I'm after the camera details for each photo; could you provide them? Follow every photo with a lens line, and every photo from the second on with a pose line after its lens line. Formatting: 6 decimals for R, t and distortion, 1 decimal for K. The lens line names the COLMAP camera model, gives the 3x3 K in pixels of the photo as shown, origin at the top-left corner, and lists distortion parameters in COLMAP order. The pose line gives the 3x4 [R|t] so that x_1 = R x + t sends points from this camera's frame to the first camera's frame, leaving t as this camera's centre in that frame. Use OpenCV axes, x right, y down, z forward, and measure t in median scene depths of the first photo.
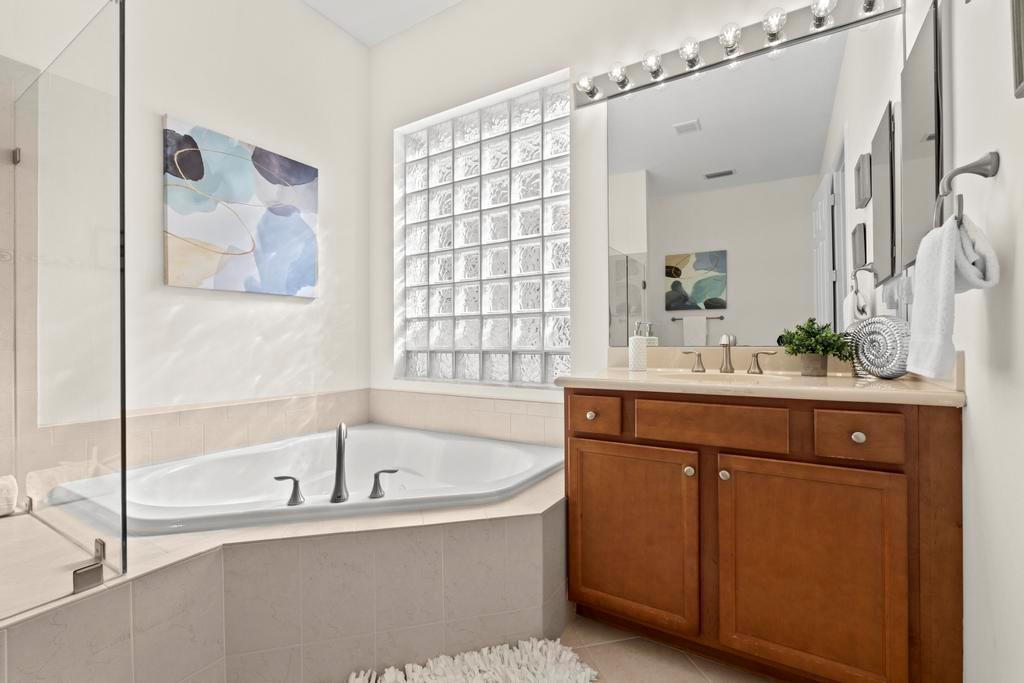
lens RADIAL K [[447.1, 0, 512.0], [0, 447.1, 341.5], [0, 0, 1]] dist [-0.003215, -0.000238]
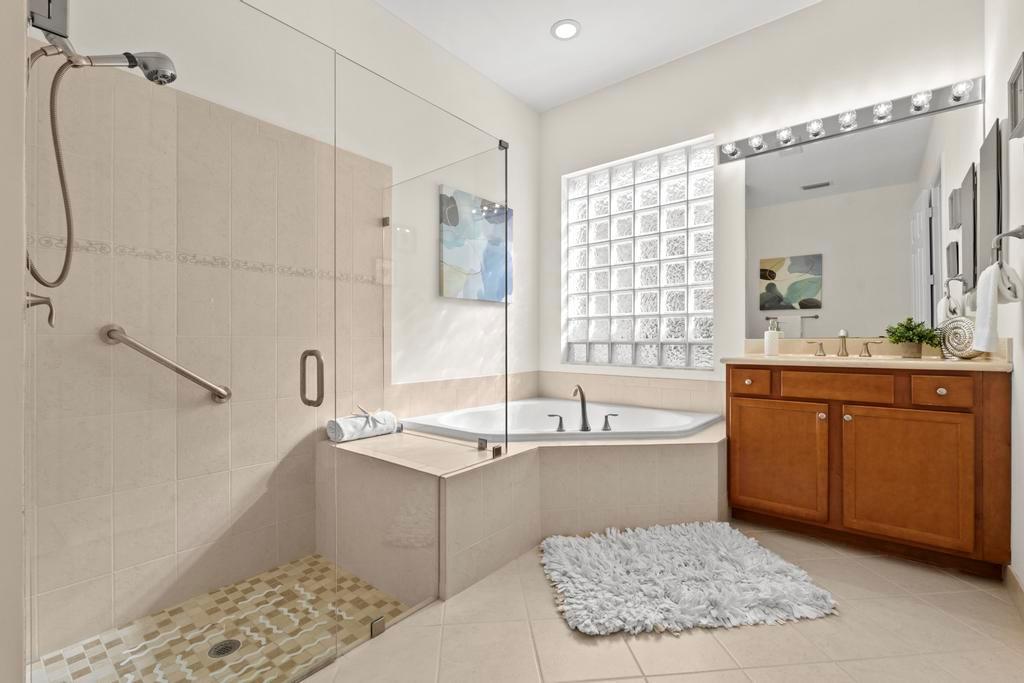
lens RADIAL K [[449.4, 0, 510.4], [0, 449.4, 341.7], [0, 0, 1]] dist [-0.000567, -0.000857]
pose [[0.991068, 0.006295, -0.133212, -0.318569], [-0.005935, 0.999978, 0.003100, 0.021621], [0.133228, -0.002282, 0.991083, -0.468803]]
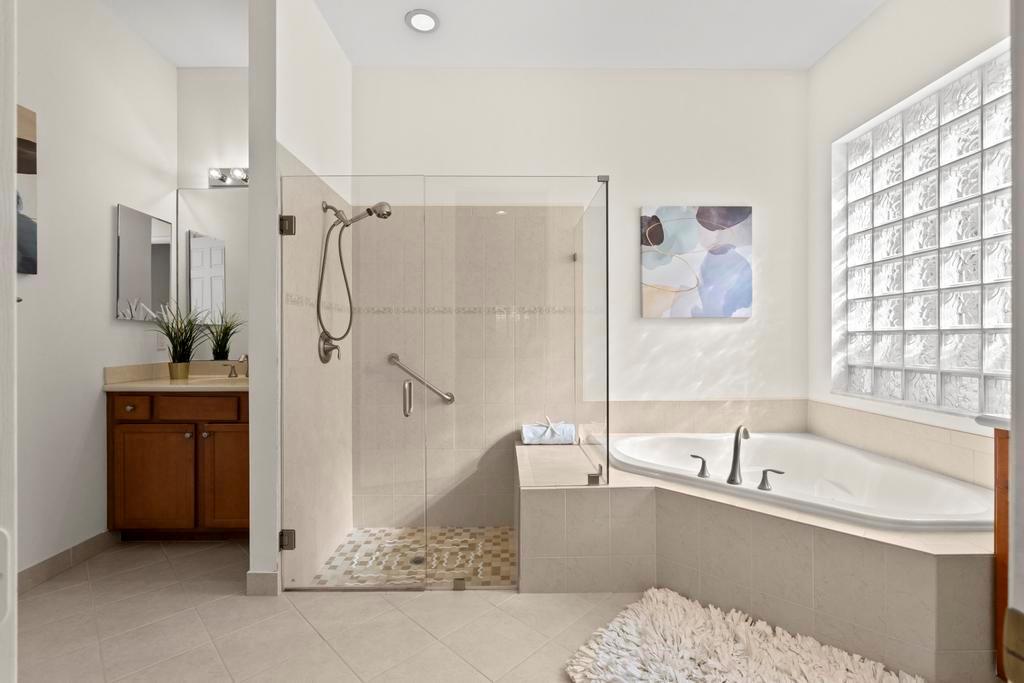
lens RADIAL K [[449.4, 0, 510.4], [0, 449.4, 341.7], [0, 0, 1]] dist [-0.000567, -0.000857]
pose [[0.531000, 0.007516, -0.847338, 0.280269], [0.000367, 0.999959, 0.009100, -0.055641], [0.847372, -0.005143, 0.530975, -0.194403]]
